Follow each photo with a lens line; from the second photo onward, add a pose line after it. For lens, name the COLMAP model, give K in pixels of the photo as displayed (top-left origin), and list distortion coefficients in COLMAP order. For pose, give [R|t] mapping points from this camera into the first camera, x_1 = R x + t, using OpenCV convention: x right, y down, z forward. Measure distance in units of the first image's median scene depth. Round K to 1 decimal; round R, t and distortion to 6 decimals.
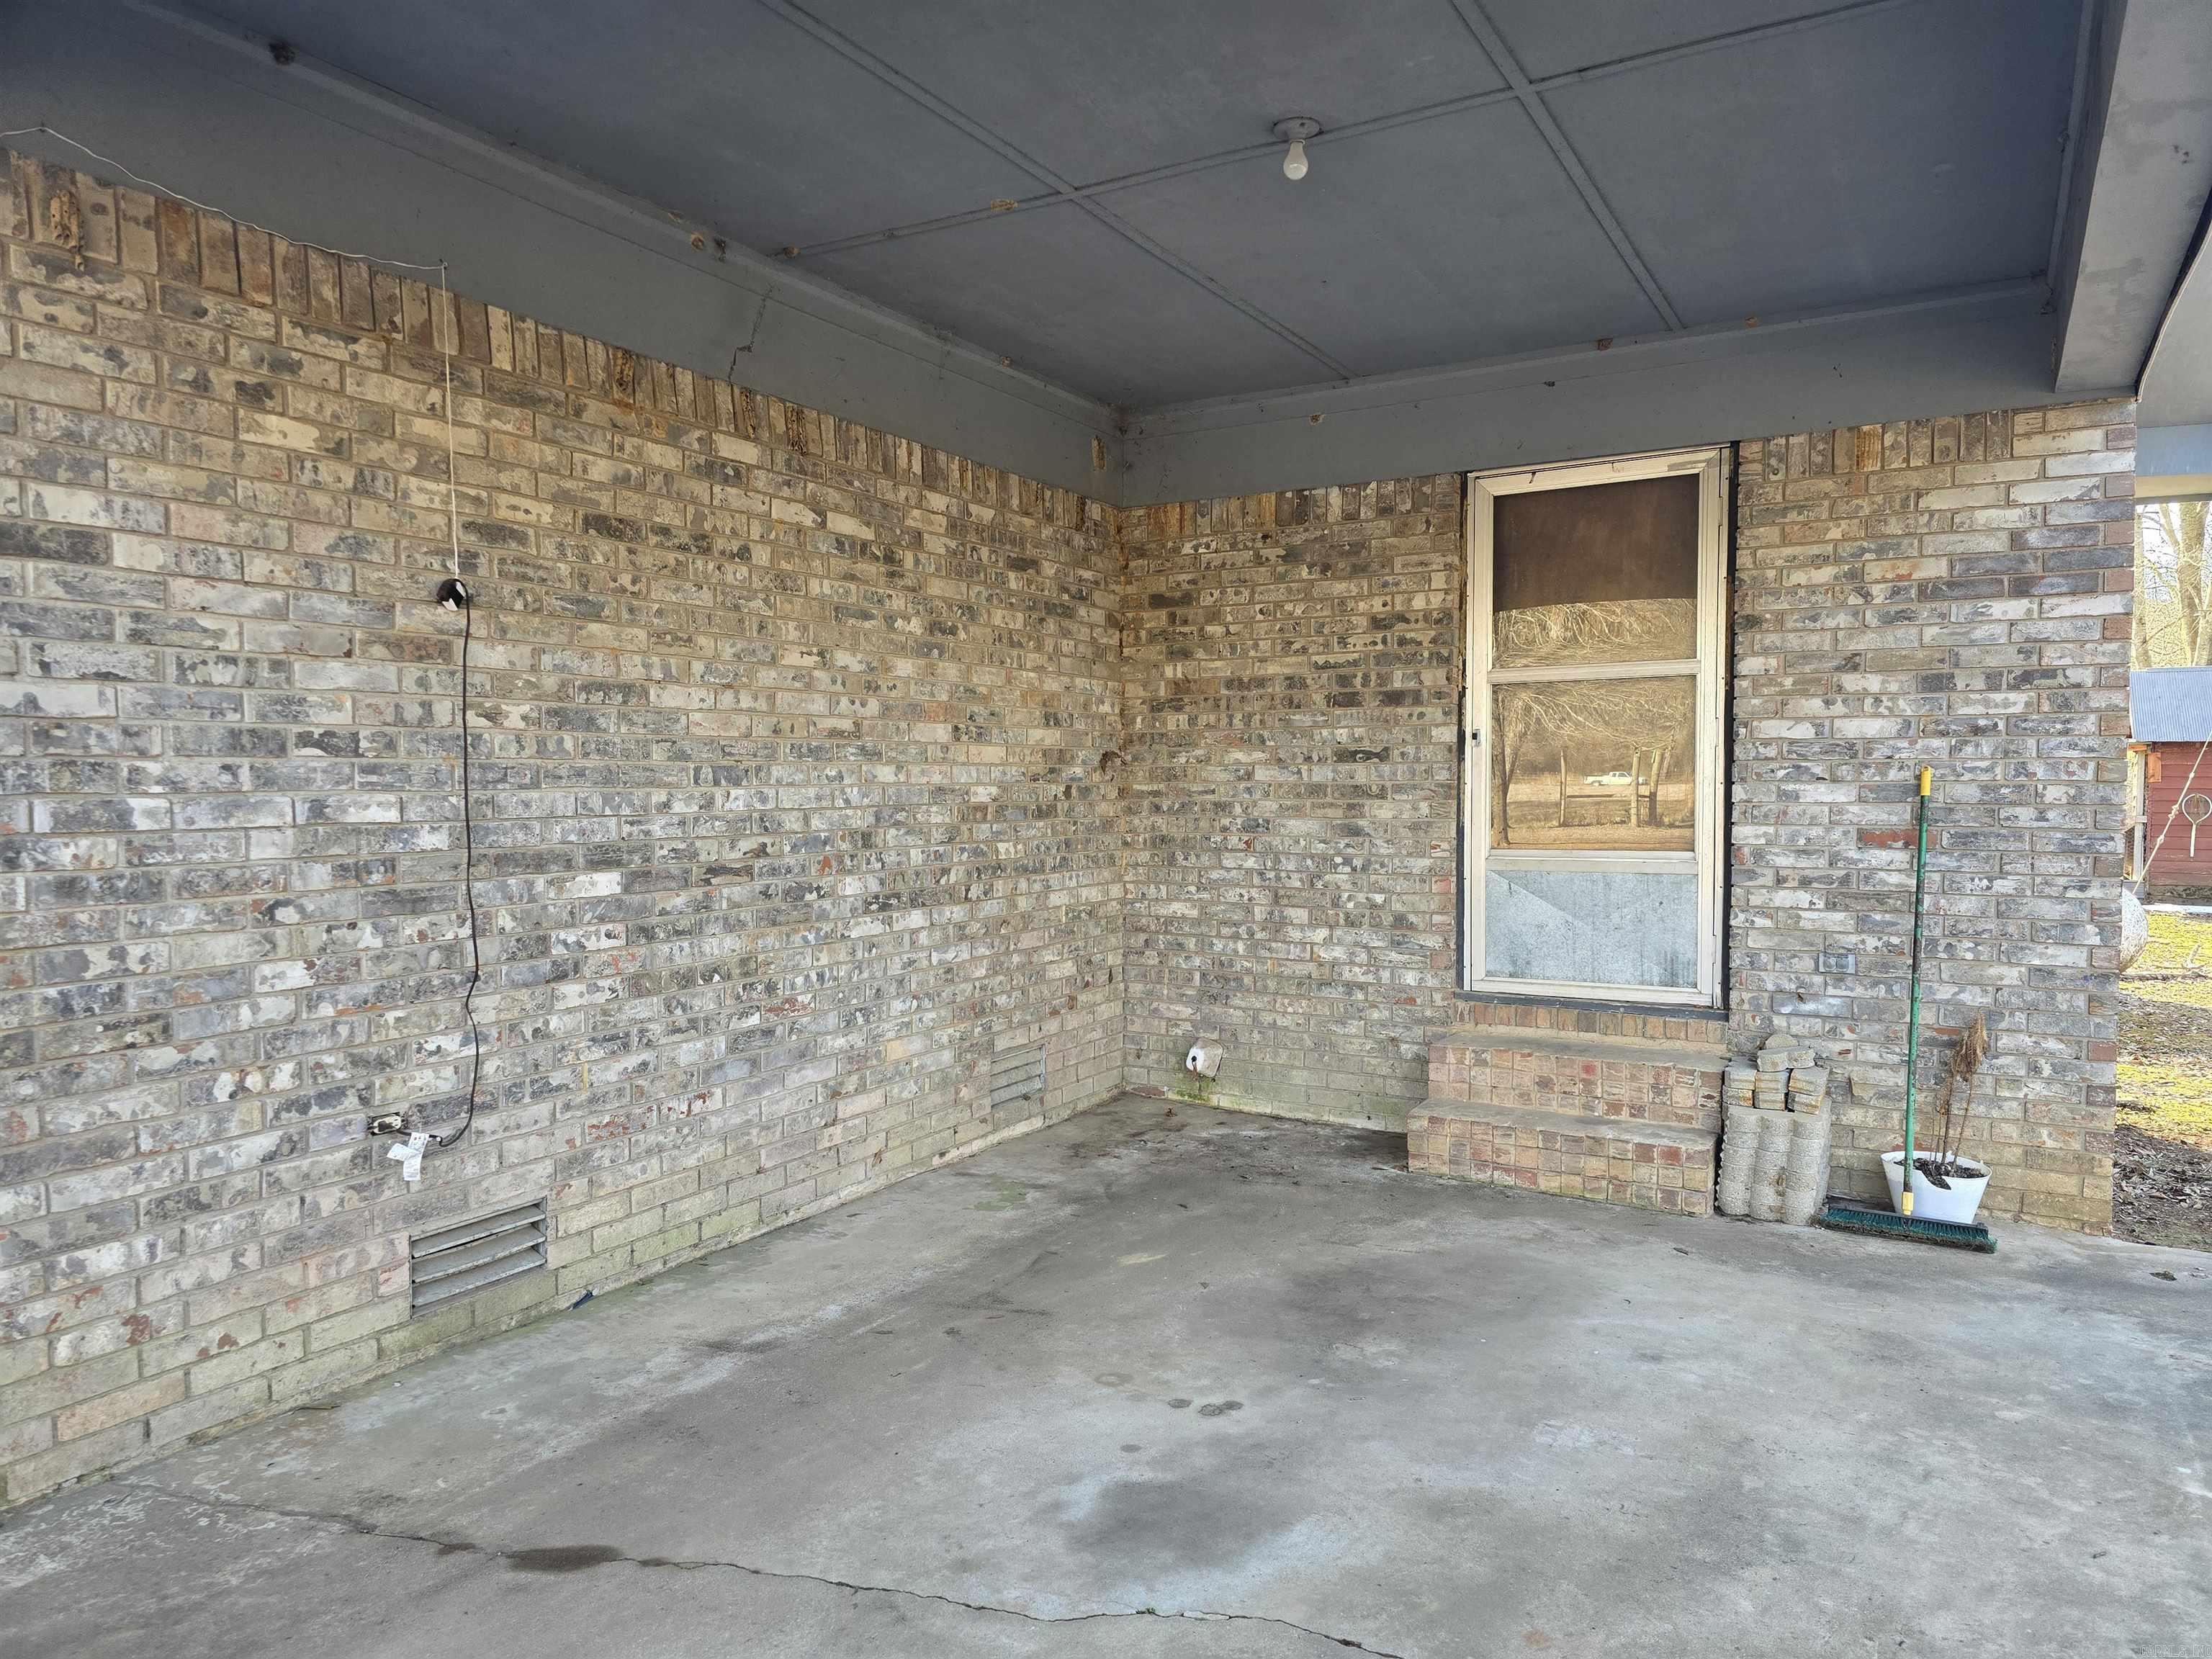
lens RADIAL K [[1490.4, 0, 1145.1], [0, 1490.4, 837.6], [0, 0, 1]] dist [0.068691, -0.062802]
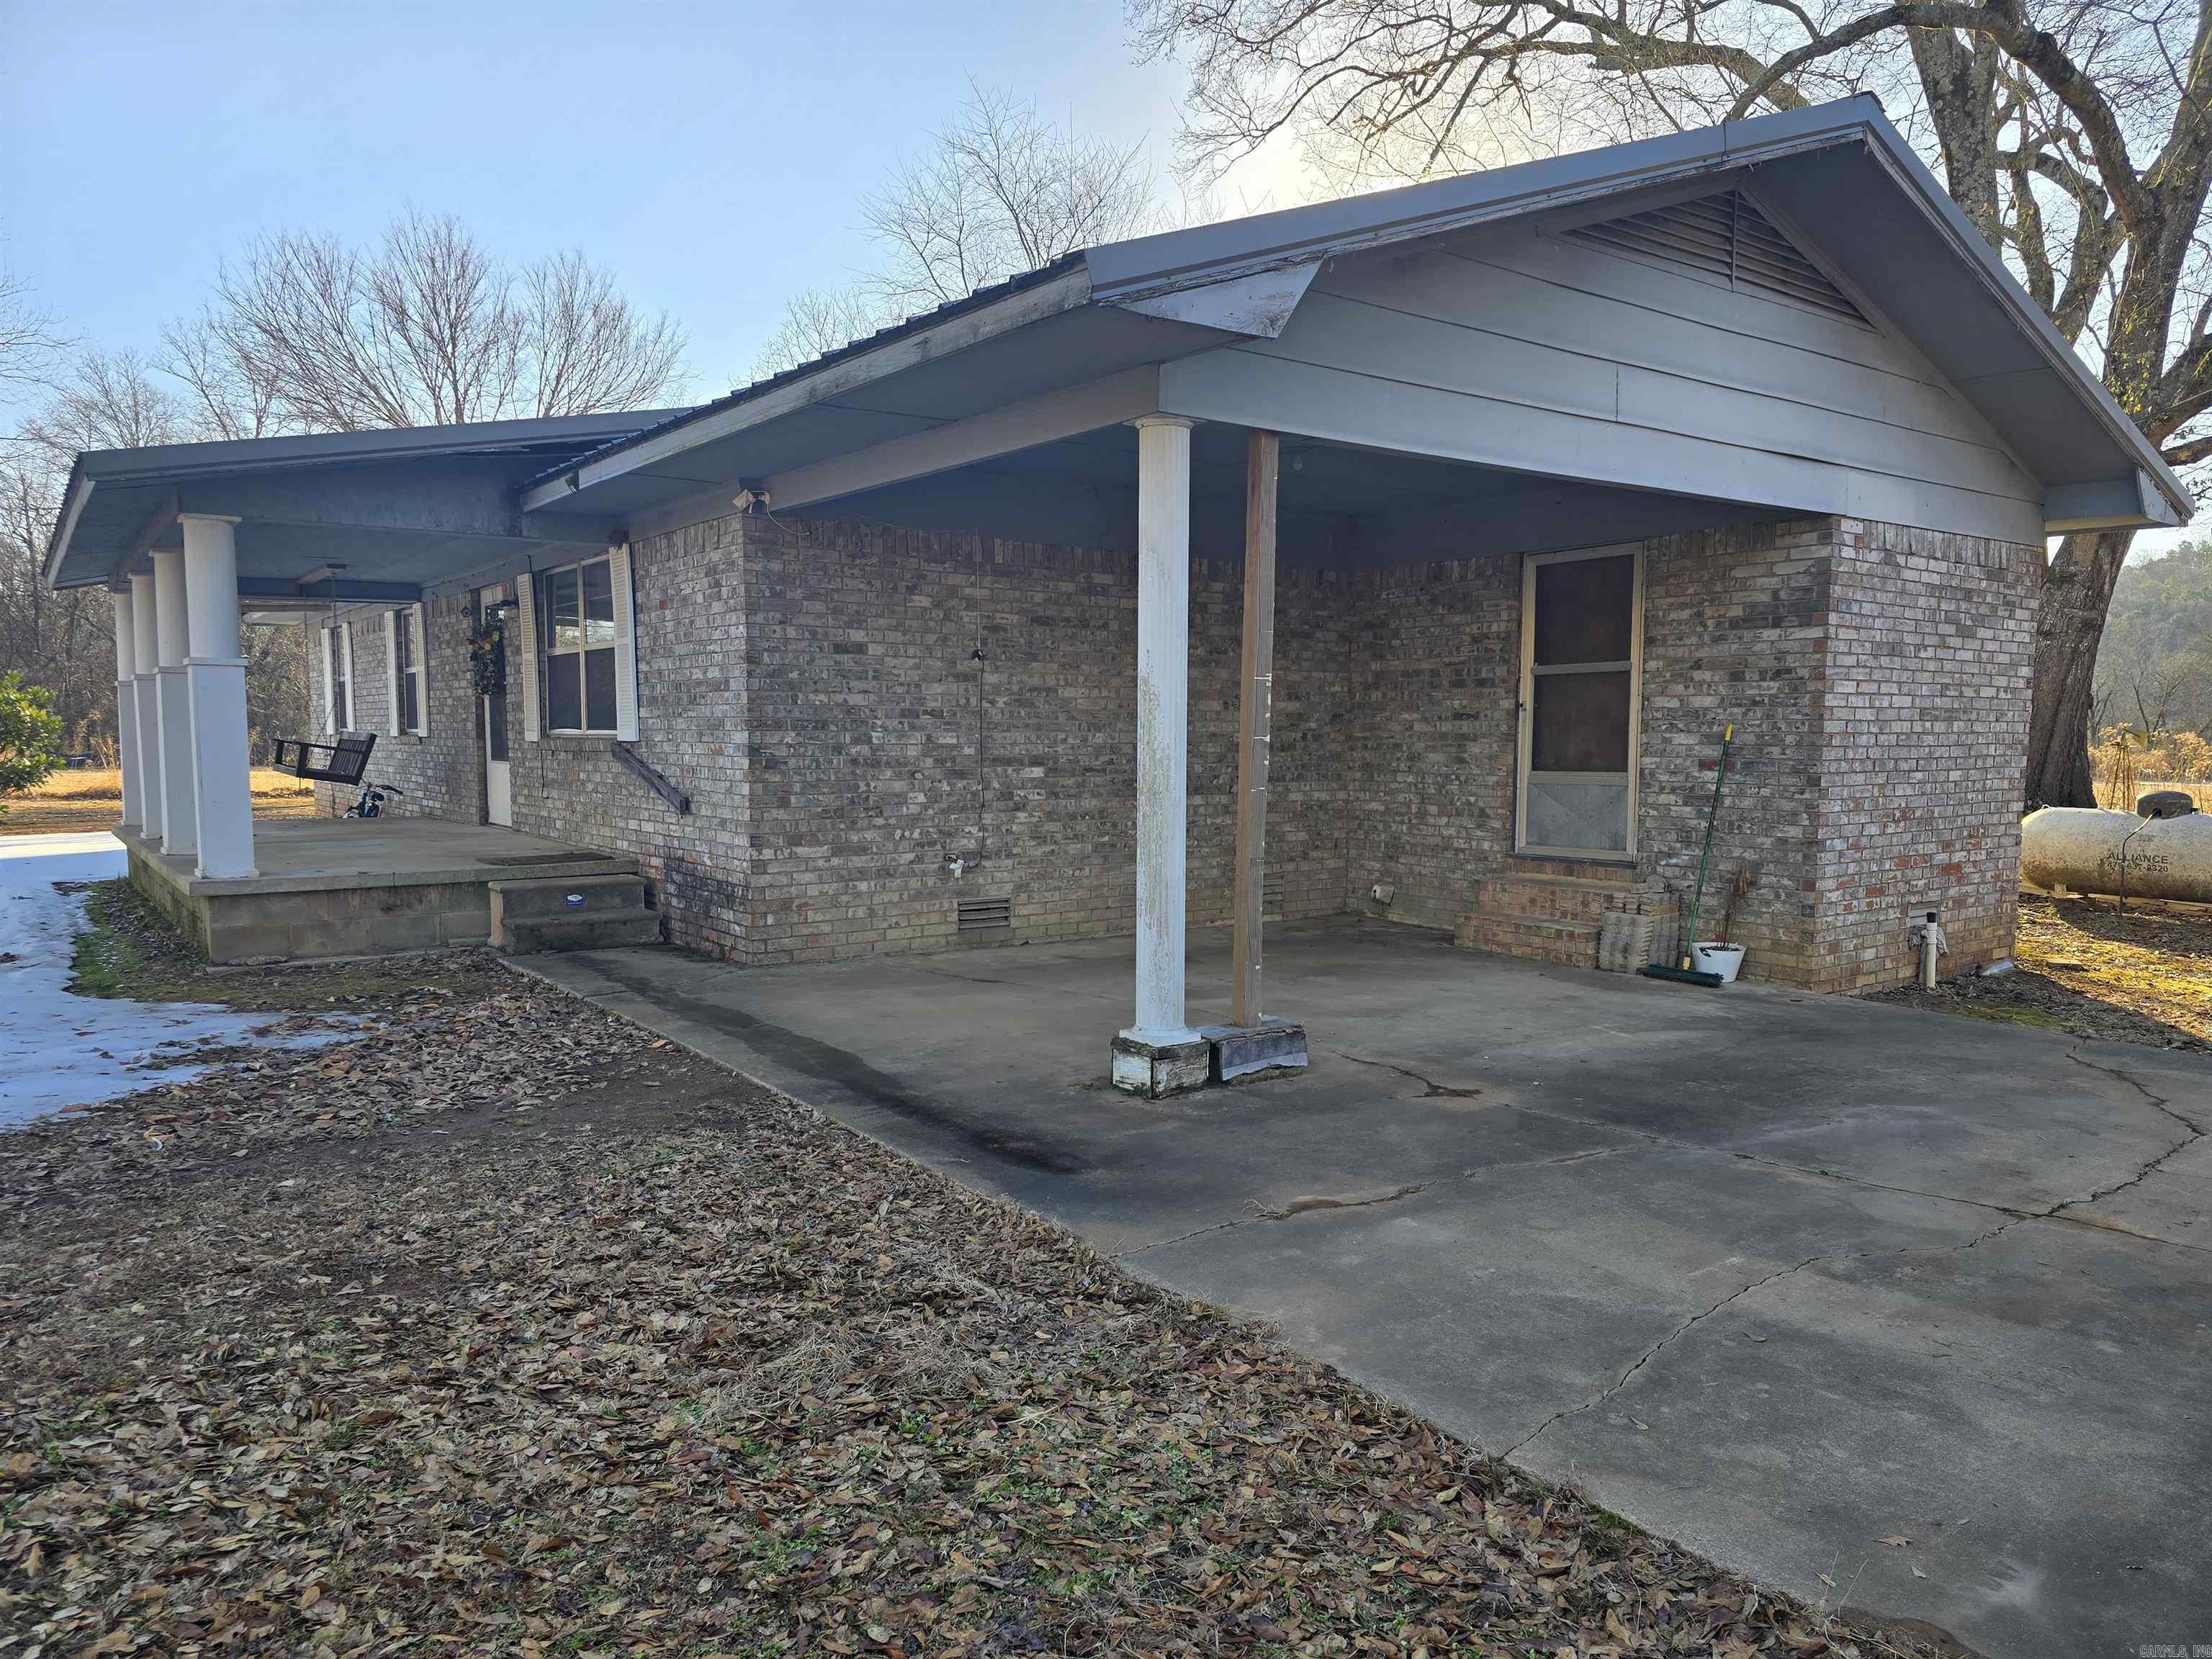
lens RADIAL K [[1490.4, 0, 1126.7], [0, 1490.4, 831.5], [0, 0, 1]] dist [0.068691, -0.062802]
pose [[0.915293, 0.032308, -0.401491, 0.603315], [-0.021831, 0.999292, 0.030643, 0.041492], [0.402197, -0.019282, 0.915350, -0.922661]]
